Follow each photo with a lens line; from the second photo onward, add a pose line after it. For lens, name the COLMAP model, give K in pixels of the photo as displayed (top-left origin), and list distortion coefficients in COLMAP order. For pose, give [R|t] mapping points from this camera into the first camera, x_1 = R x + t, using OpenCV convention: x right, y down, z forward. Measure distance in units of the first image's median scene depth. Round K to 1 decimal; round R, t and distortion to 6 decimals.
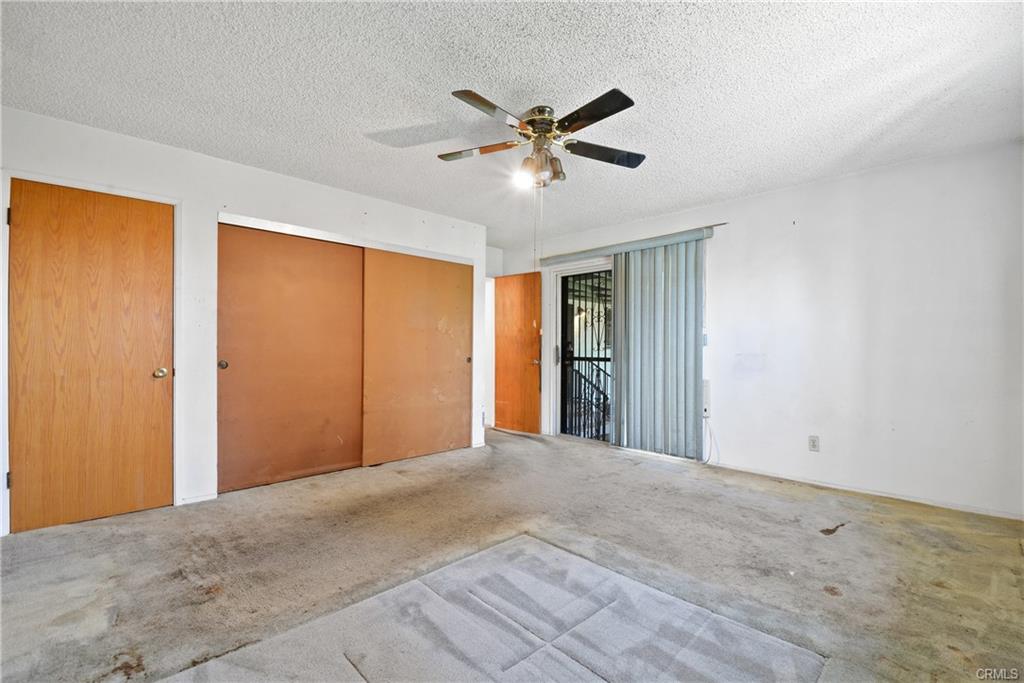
lens RADIAL K [[449.0, 0, 512.2], [0, 449.0, 345.4], [0, 0, 1]] dist [-0.002709, -0.008504]
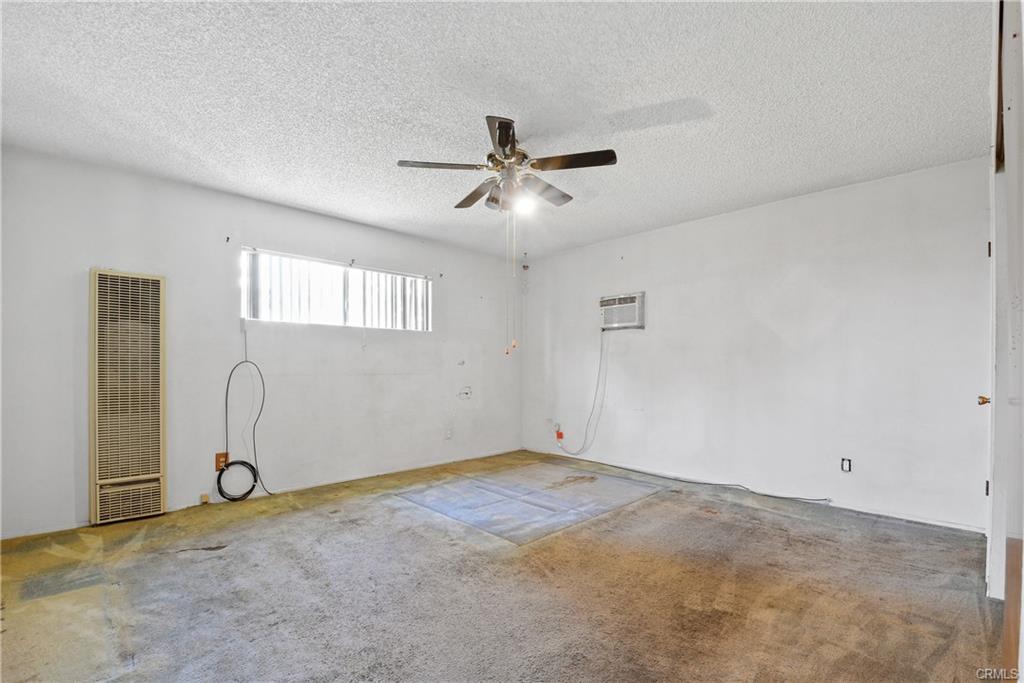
lens RADIAL K [[449.0, 0, 514.7], [0, 449.0, 372.7], [0, 0, 1]] dist [-0.002709, -0.008504]
pose [[-0.999943, -0.008972, 0.005752, 0.041526], [-0.008919, 0.999919, 0.009125, 0.014556], [-0.005833, 0.009073, -0.999942, 2.047611]]
